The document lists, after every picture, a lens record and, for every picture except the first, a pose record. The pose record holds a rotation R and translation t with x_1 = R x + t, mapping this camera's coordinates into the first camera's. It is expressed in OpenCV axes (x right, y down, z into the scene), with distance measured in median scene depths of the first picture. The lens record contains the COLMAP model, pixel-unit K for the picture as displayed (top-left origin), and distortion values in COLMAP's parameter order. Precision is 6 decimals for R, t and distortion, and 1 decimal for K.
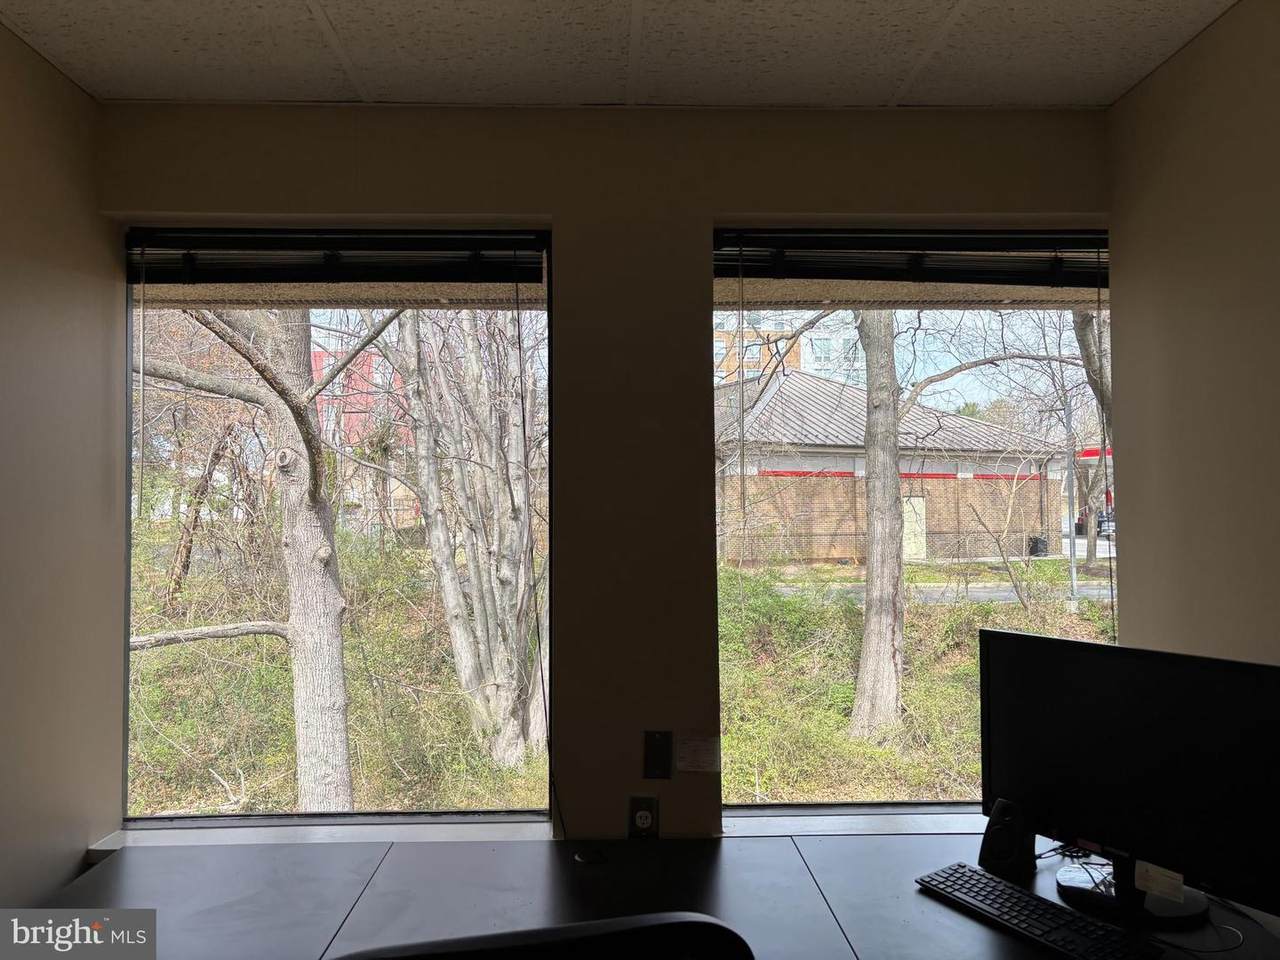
lens RADIAL K [[965.4, 0, 640.0], [0, 965.4, 480.0], [0, 0, 1]] dist [0.103222, -0.240647]
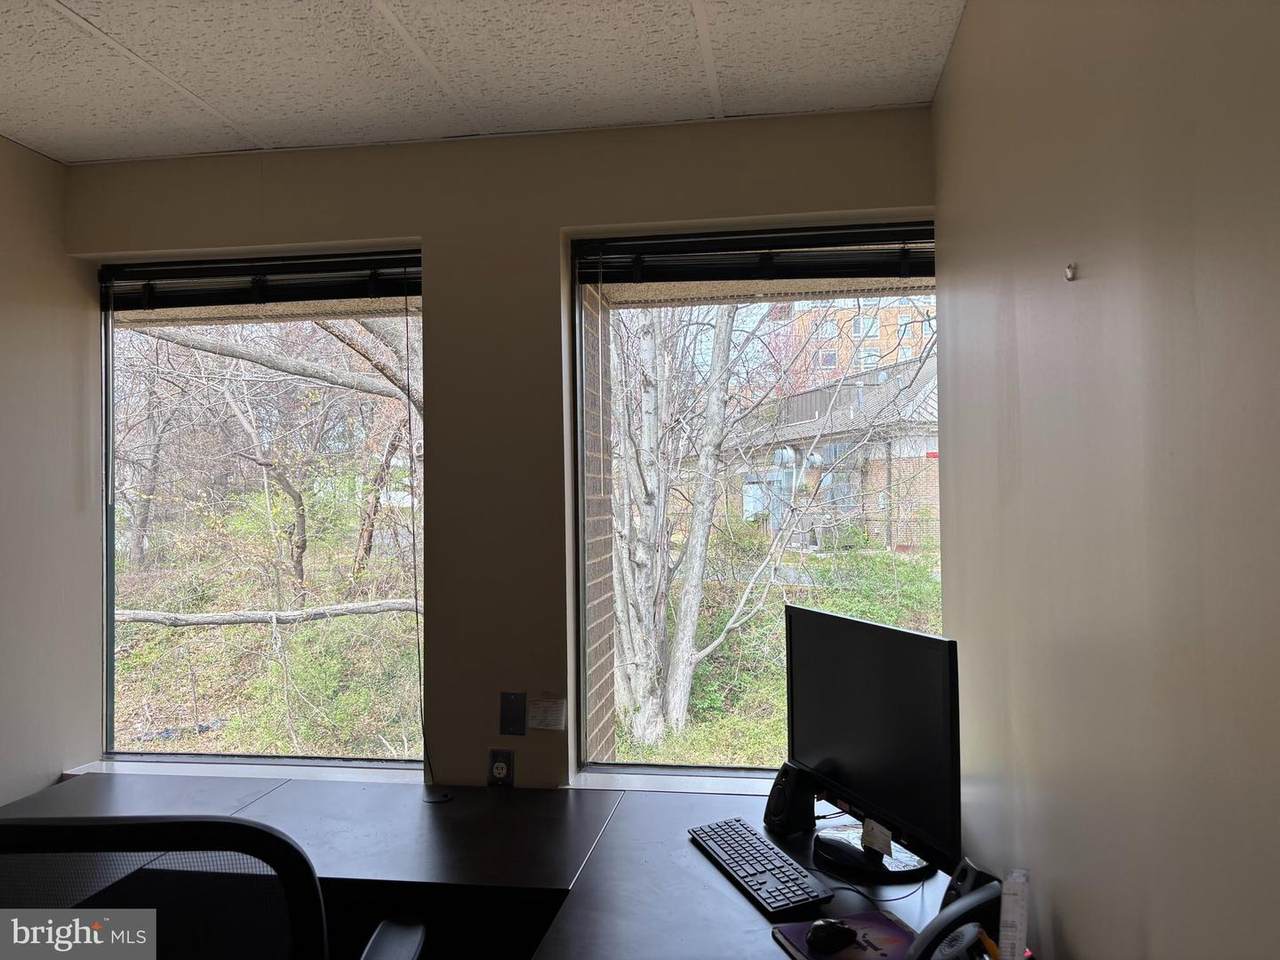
lens RADIAL K [[965.4, 0, 640.0], [0, 965.4, 480.0], [0, 0, 1]] dist [0.103222, -0.240647]
pose [[0.983497, -0.009649, -0.180666, 0.342298], [0.012556, 0.999809, 0.014958, -0.002532], [0.180487, -0.016979, 0.983431, -0.070292]]
